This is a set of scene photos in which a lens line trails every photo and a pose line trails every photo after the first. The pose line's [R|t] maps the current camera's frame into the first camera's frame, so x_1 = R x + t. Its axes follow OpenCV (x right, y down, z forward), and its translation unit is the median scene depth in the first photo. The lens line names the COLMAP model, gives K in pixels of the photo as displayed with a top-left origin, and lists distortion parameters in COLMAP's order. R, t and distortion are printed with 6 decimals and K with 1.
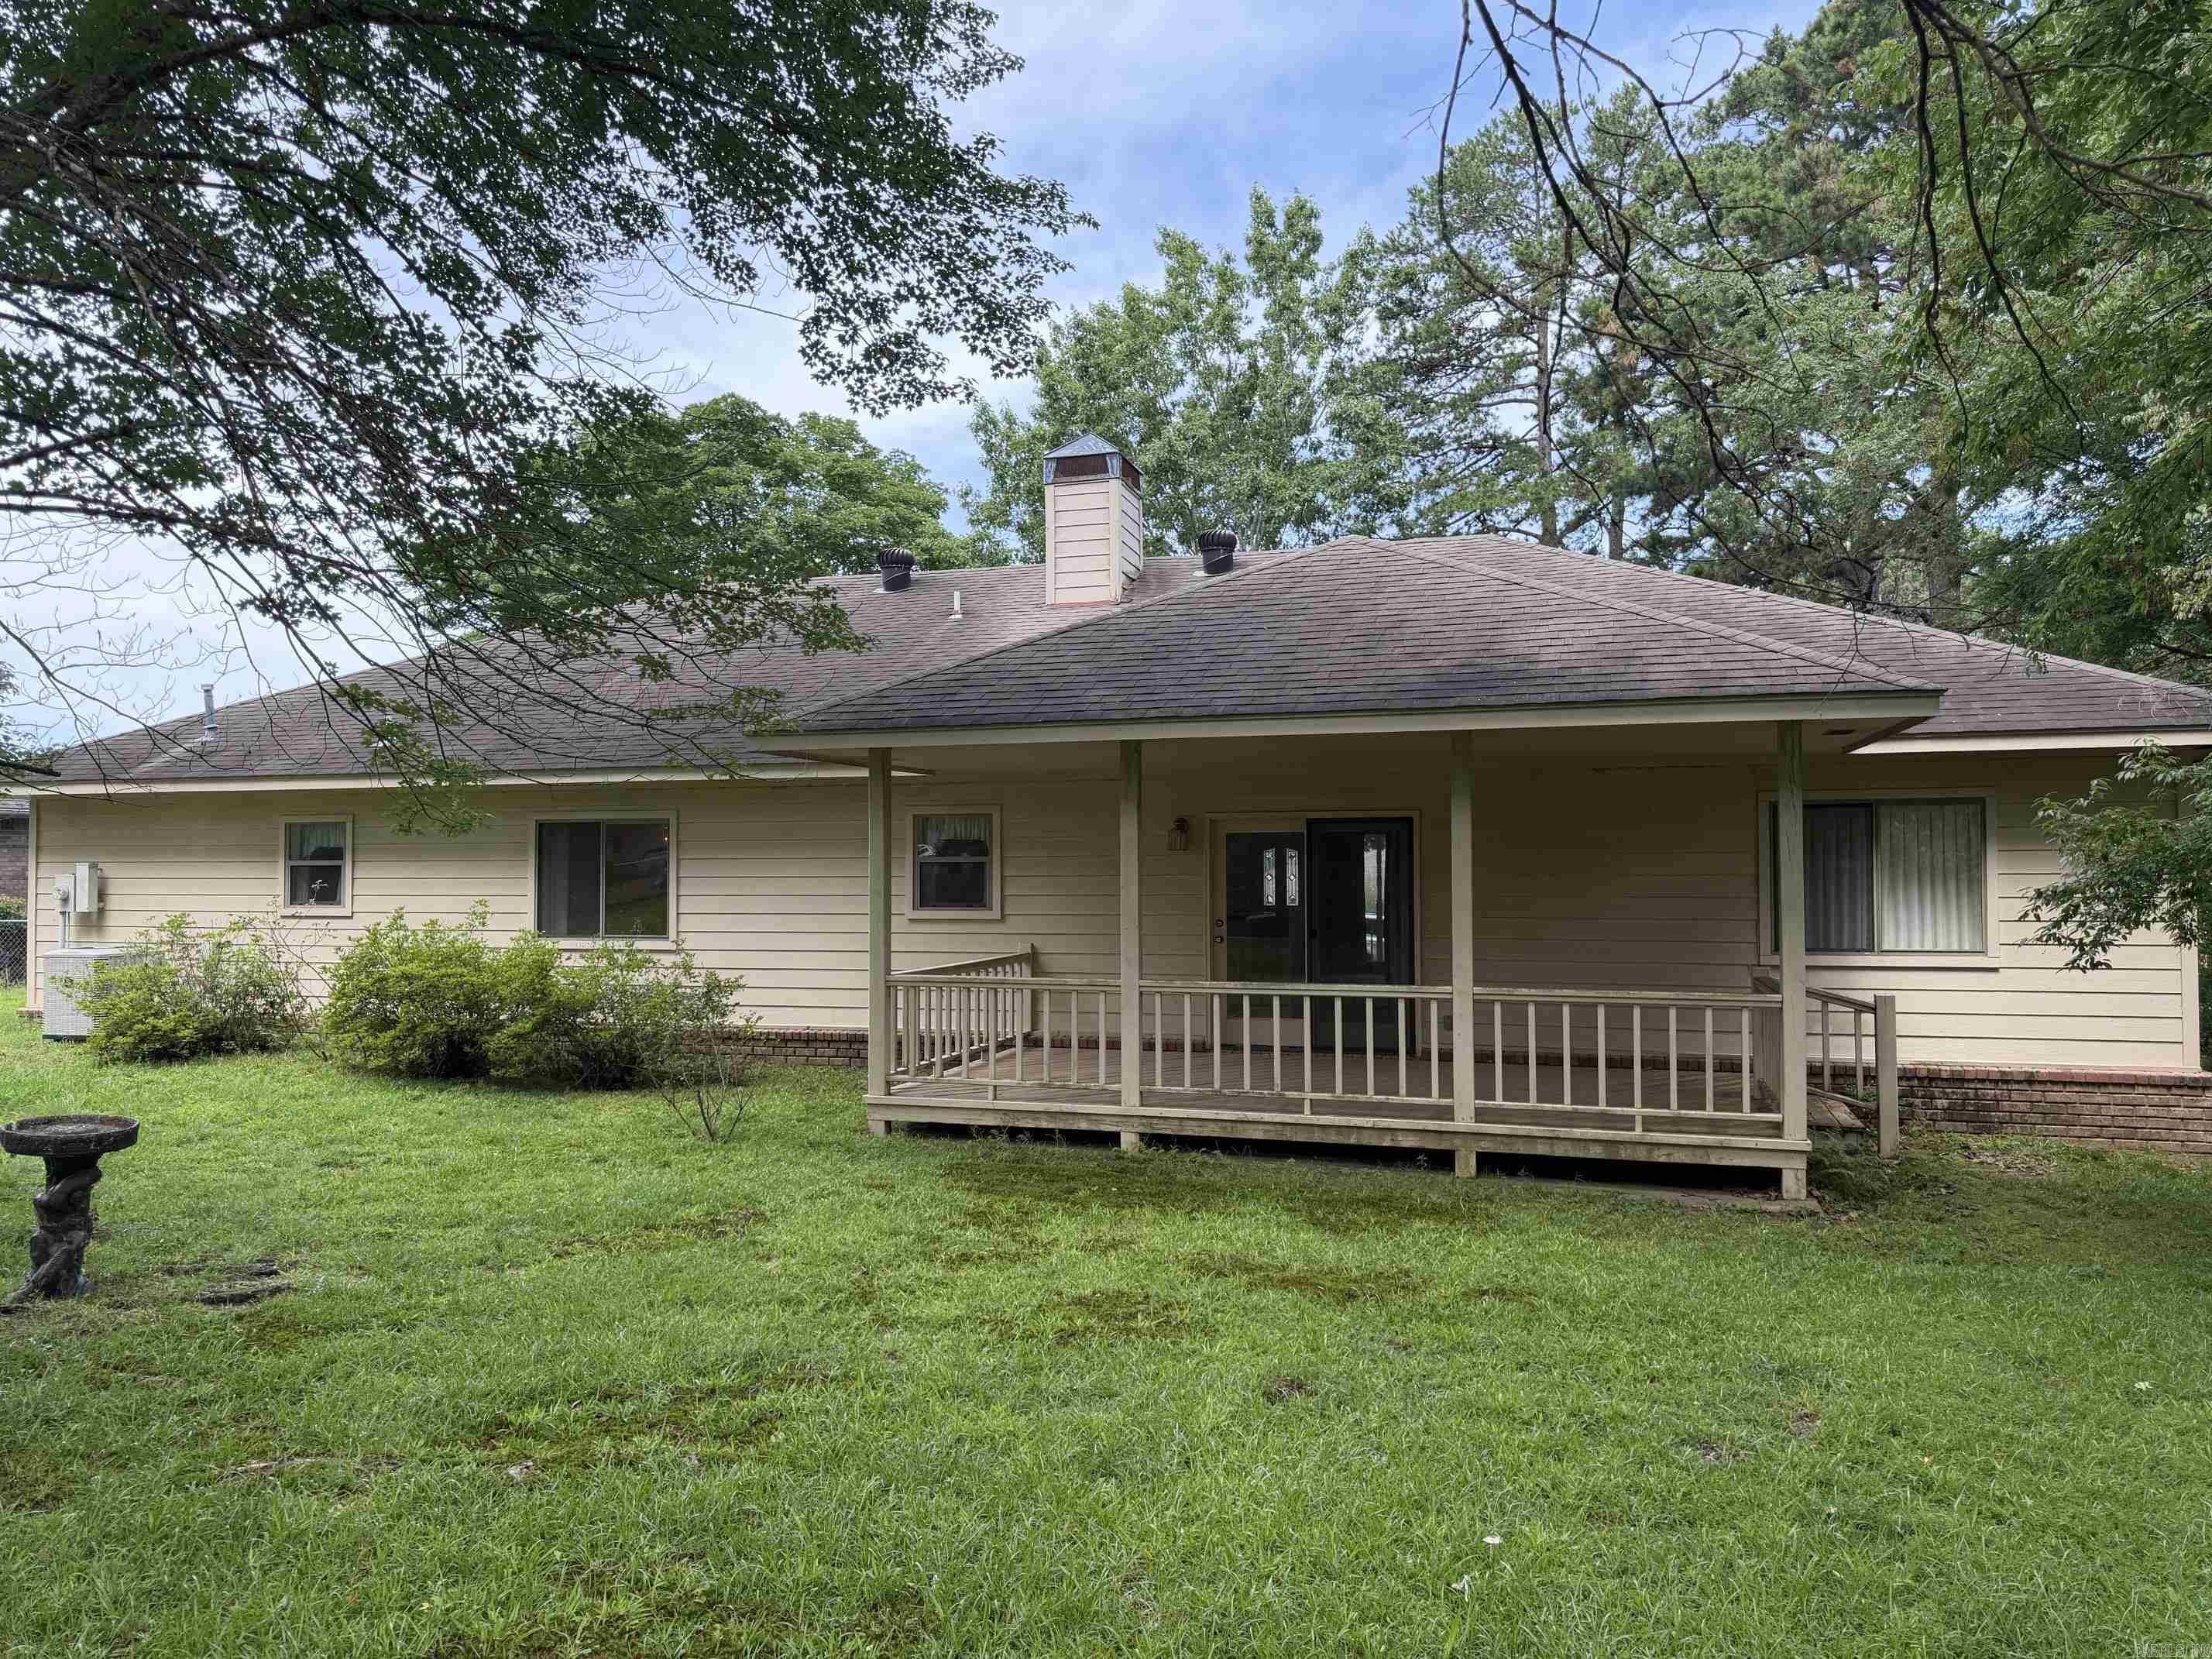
lens RADIAL K [[1545.9, 0, 1106.0], [0, 1545.9, 829.5], [0, 0, 1]] dist [0.092760, -0.124901]
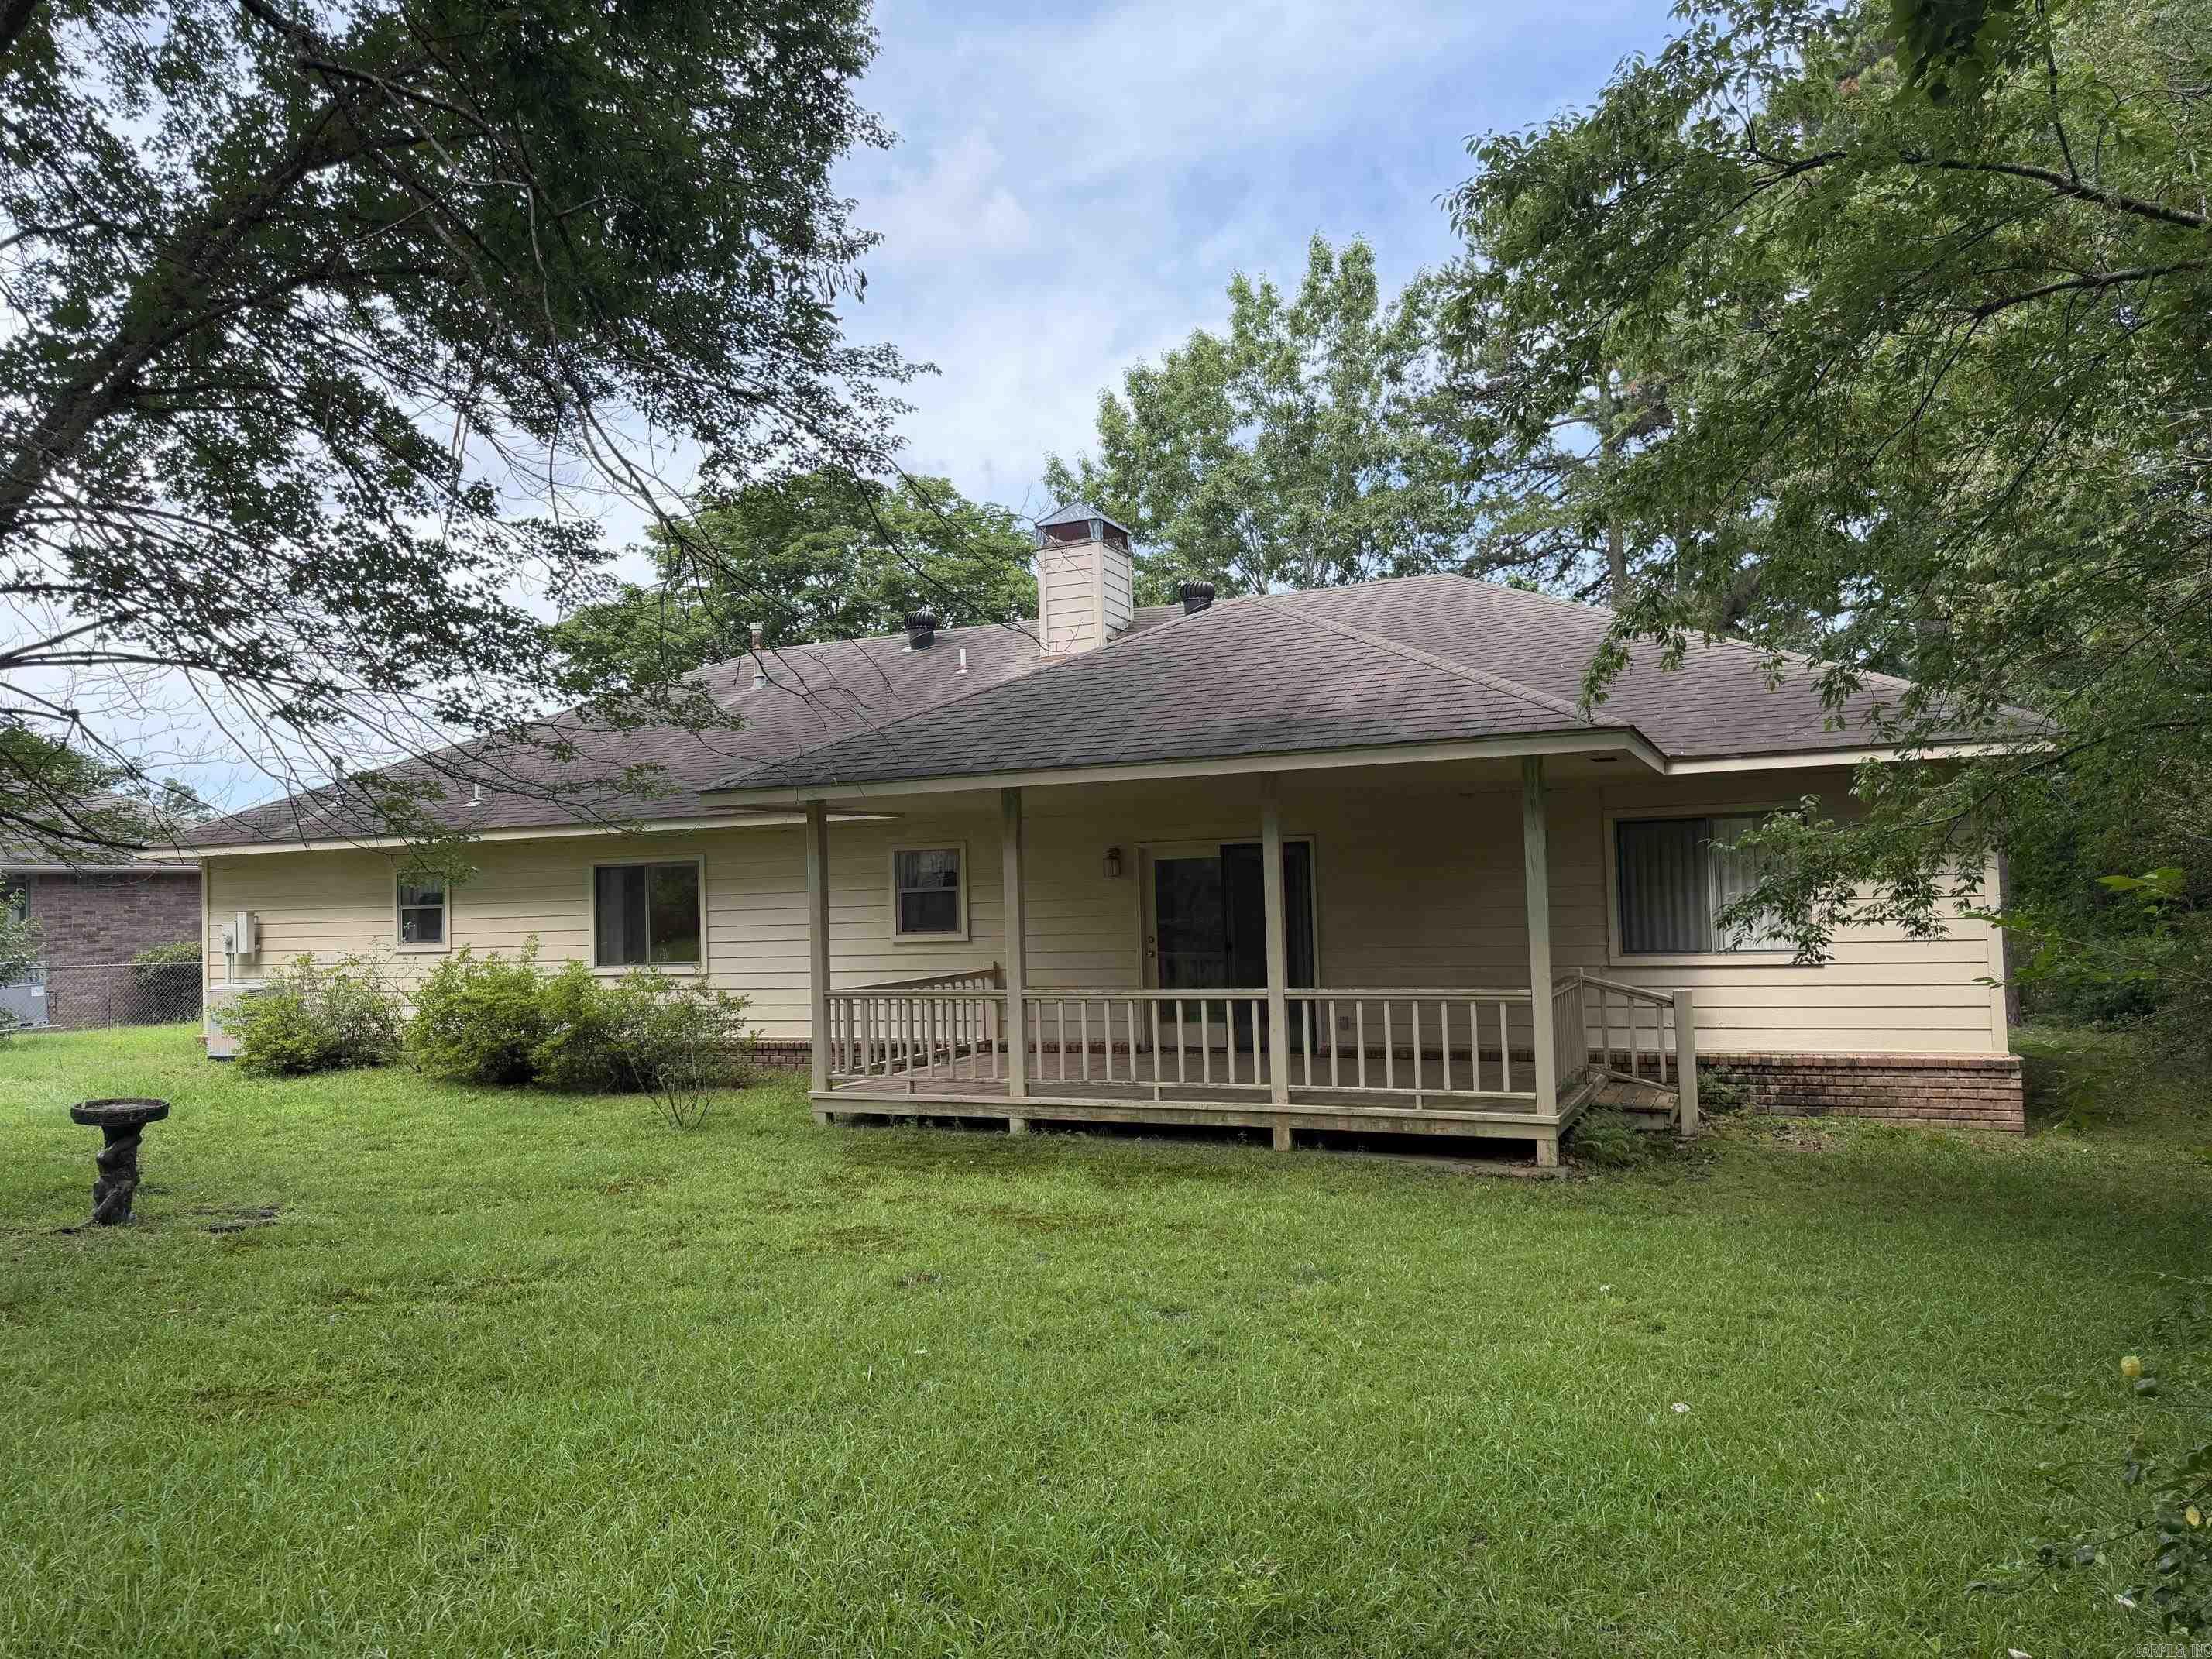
lens RADIAL K [[1546.4, 0, 1092.4], [0, 1546.4, 837.4], [0, 0, 1]] dist [0.091918, -0.122596]
pose [[0.992033, -0.031497, -0.121978, 0.202130], [0.030338, 0.999475, -0.011341, -0.003511], [0.122271, 0.007550, 0.992468, -0.152967]]
